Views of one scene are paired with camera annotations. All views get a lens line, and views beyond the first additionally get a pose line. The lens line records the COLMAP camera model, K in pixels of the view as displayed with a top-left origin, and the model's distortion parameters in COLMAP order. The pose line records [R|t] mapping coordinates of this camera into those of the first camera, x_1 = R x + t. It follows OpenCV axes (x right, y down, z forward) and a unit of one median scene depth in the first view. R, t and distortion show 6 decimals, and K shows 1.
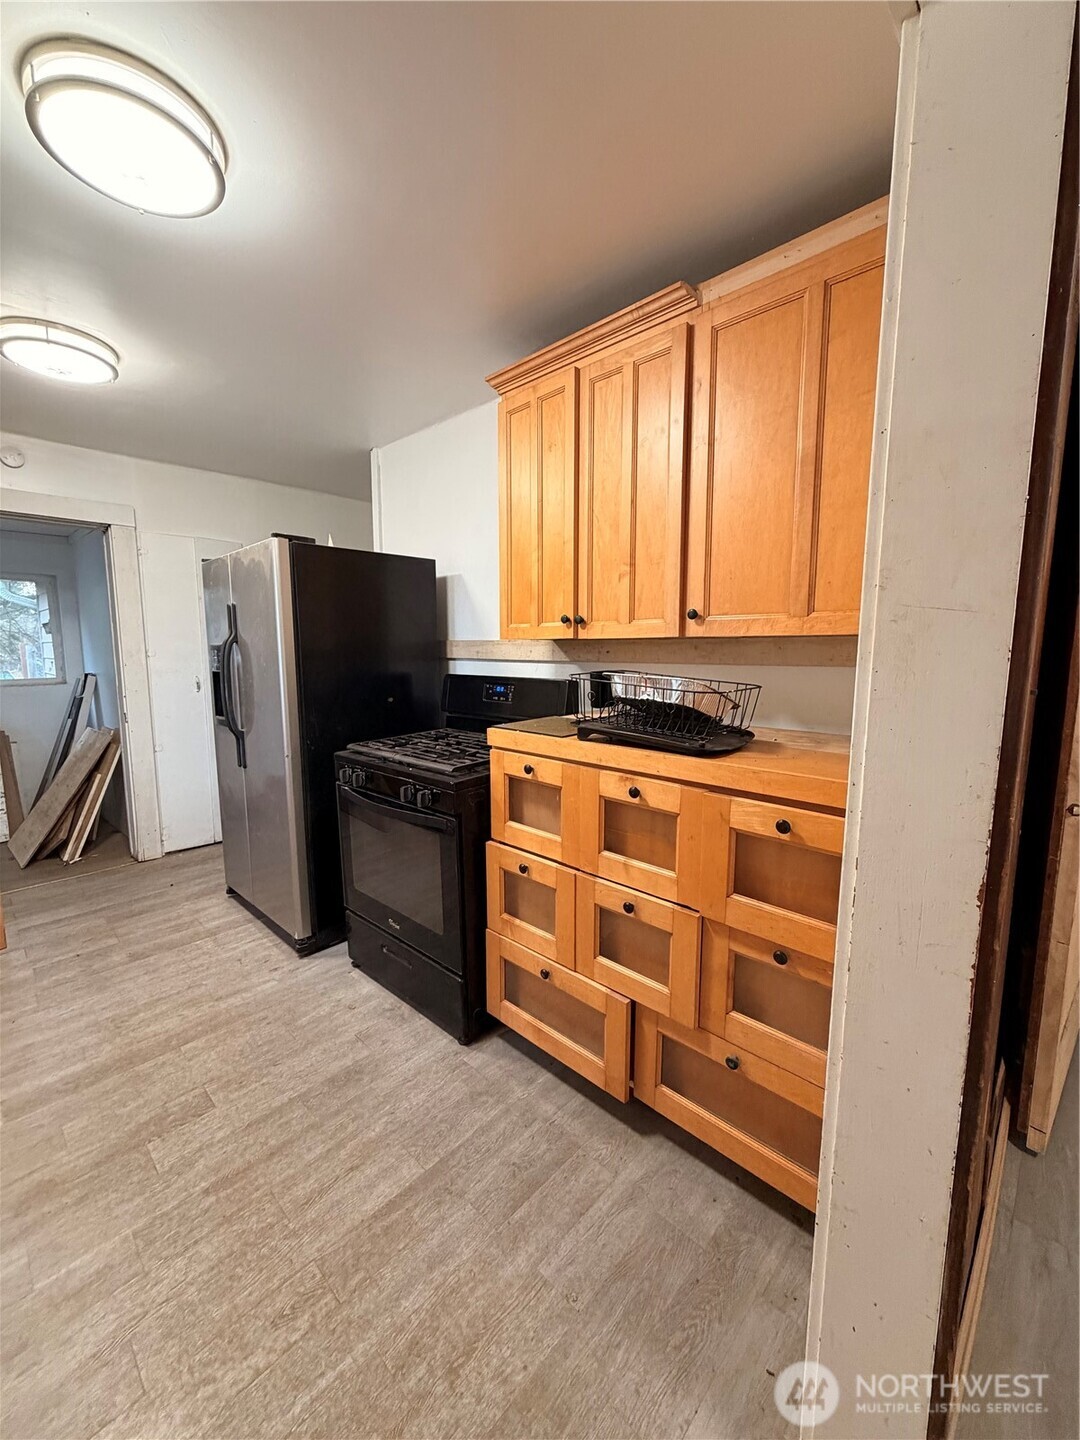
lens RADIAL K [[574.8, 0, 537.3], [0, 574.8, 719.4], [0, 0, 1]] dist [0.016336, 0.000186]
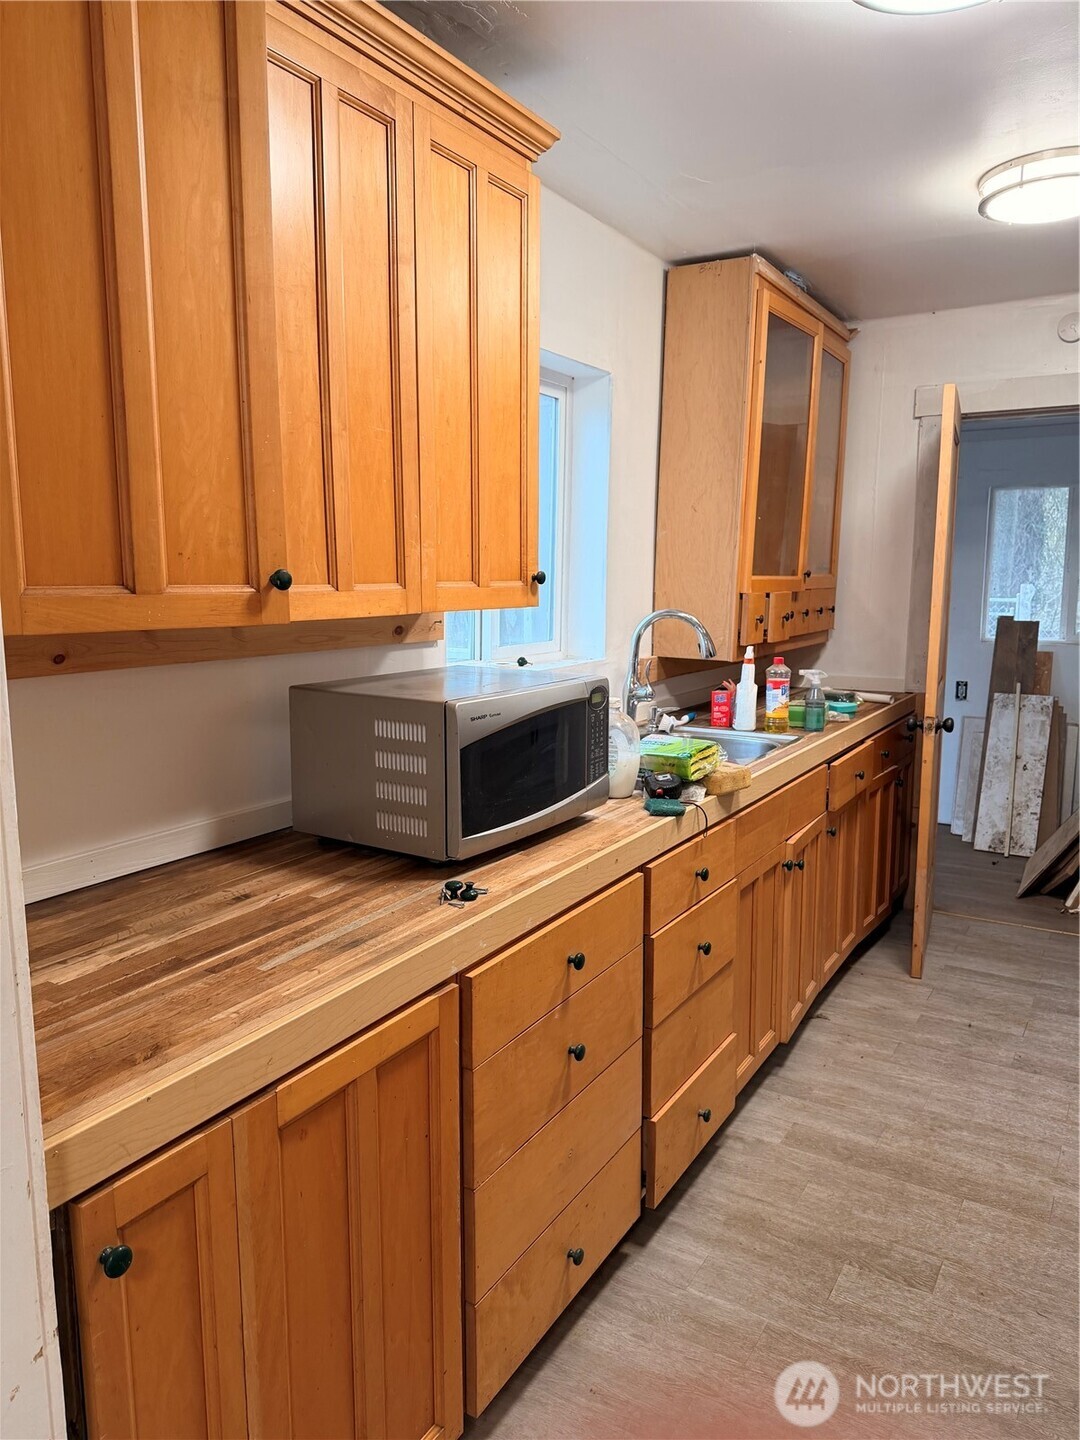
lens RADIAL K [[1033.5, 0, 540.0], [0, 1033.5, 722.8], [0, 0, 1]] dist [0.009680, 0.001451]
pose [[0.233978, 0.144761, -0.961405, 0.348698], [-0.128790, 0.984754, 0.116933, -0.060684], [0.963674, 0.096460, 0.249054, 0.164876]]
